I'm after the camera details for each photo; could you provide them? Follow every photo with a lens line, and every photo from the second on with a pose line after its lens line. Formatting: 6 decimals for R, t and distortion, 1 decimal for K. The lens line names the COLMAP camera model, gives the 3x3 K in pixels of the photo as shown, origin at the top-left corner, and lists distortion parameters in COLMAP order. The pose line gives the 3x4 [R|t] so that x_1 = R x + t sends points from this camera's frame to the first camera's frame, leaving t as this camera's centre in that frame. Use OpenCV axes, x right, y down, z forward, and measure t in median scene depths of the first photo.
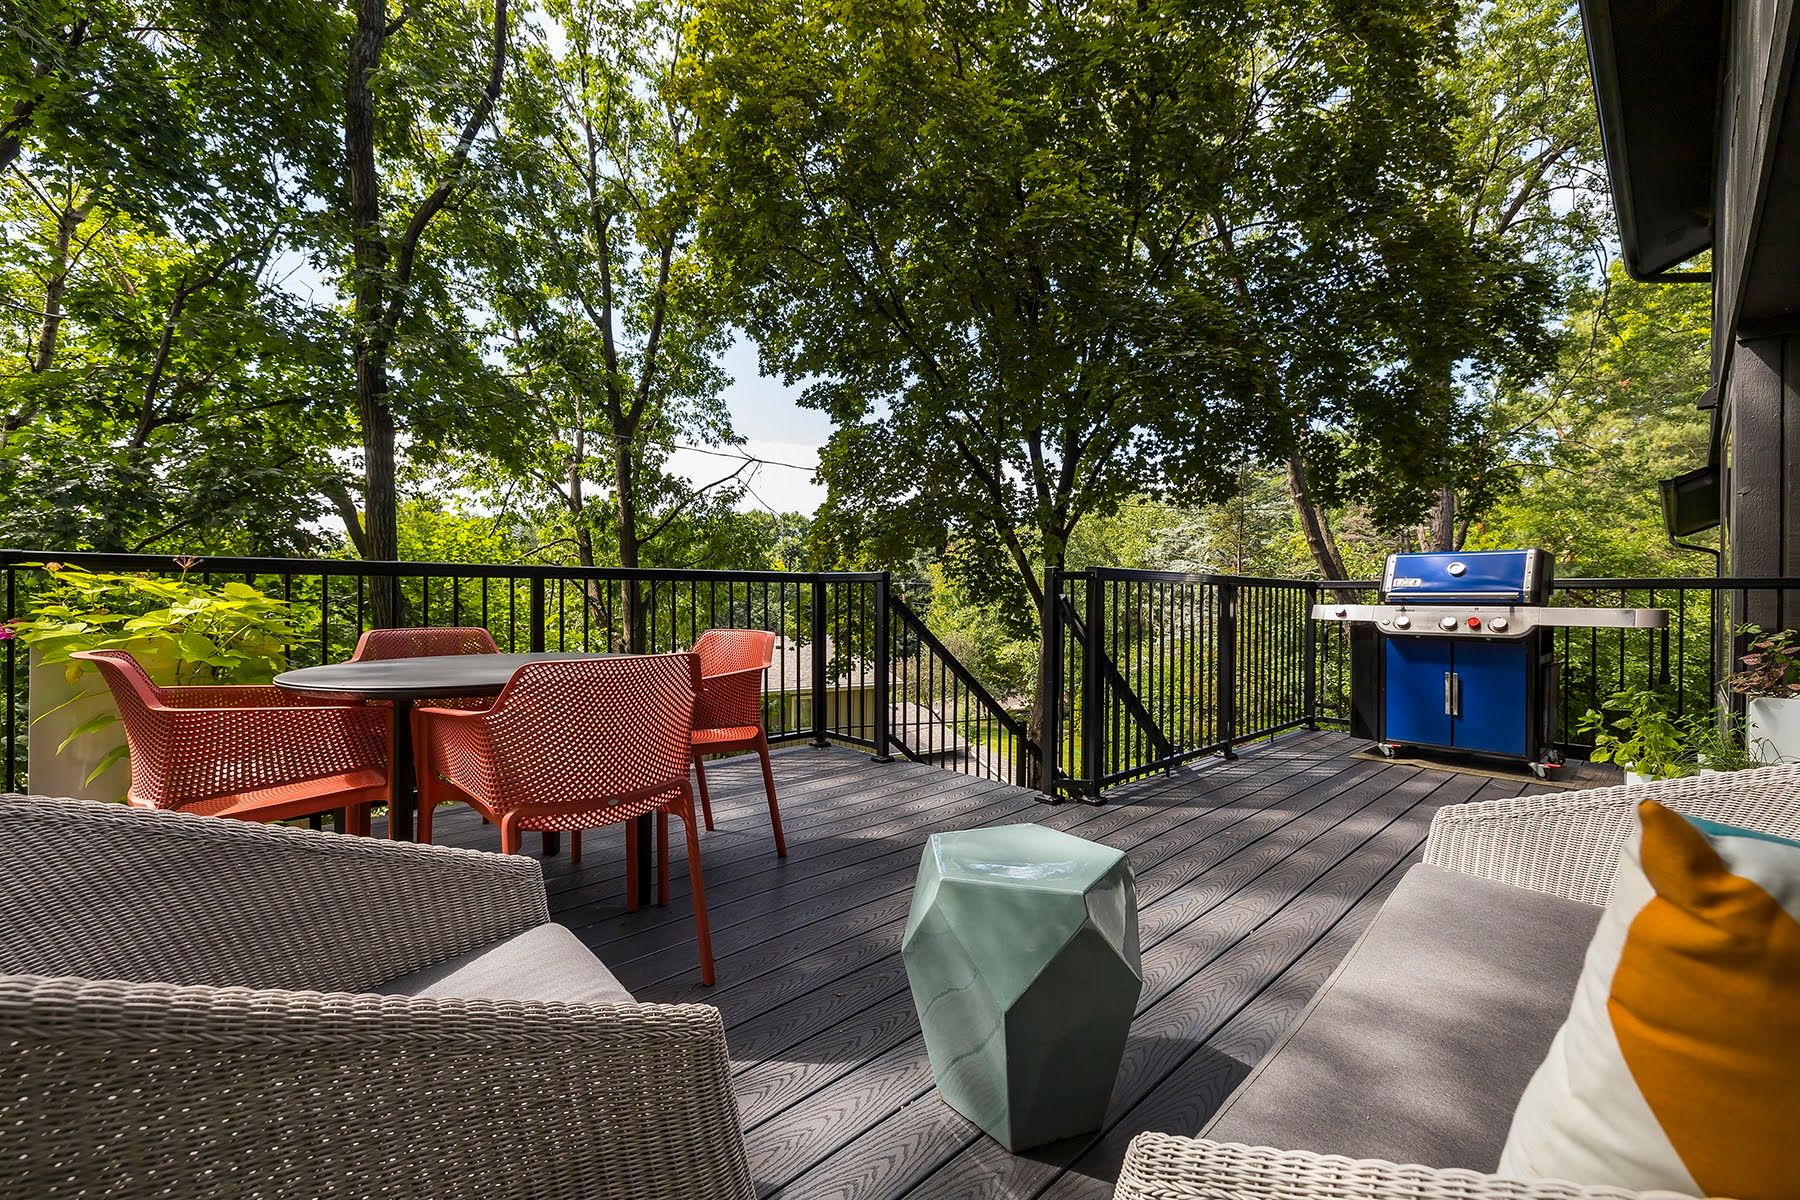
lens RADIAL K [[683.3, 0, 895.5], [0, 683.3, 578.8], [0, 0, 1]] dist [0.000154, 0.000020]
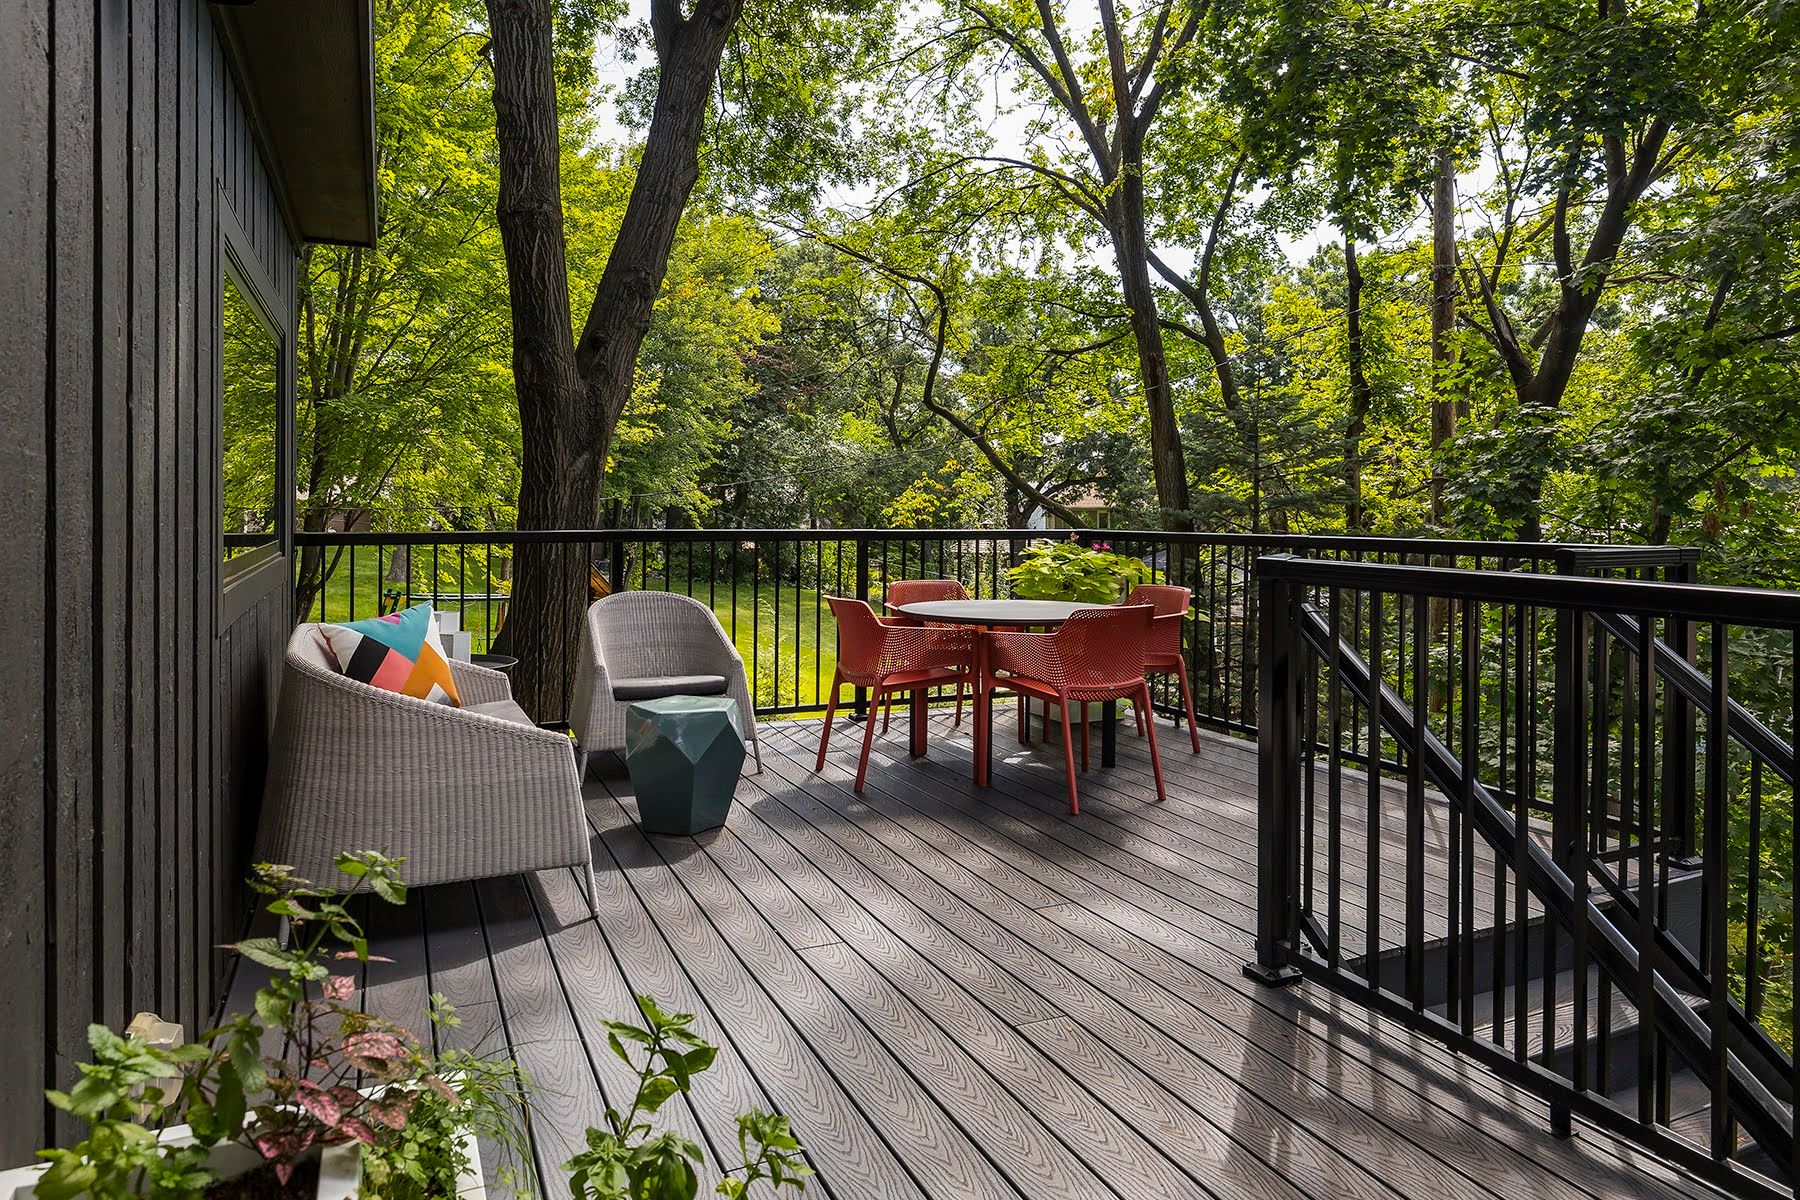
lens RADIAL K [[1139.6, 0, 900.0], [0, 1139.6, 600.0], [0, 0, 1]] dist [0.001166, 0.000343]
pose [[-0.287745, 0.043701, -0.956709, 1.185628], [-0.013024, 0.998687, 0.049536, 0.008968], [0.957618, 0.026714, -0.286799, 0.992885]]
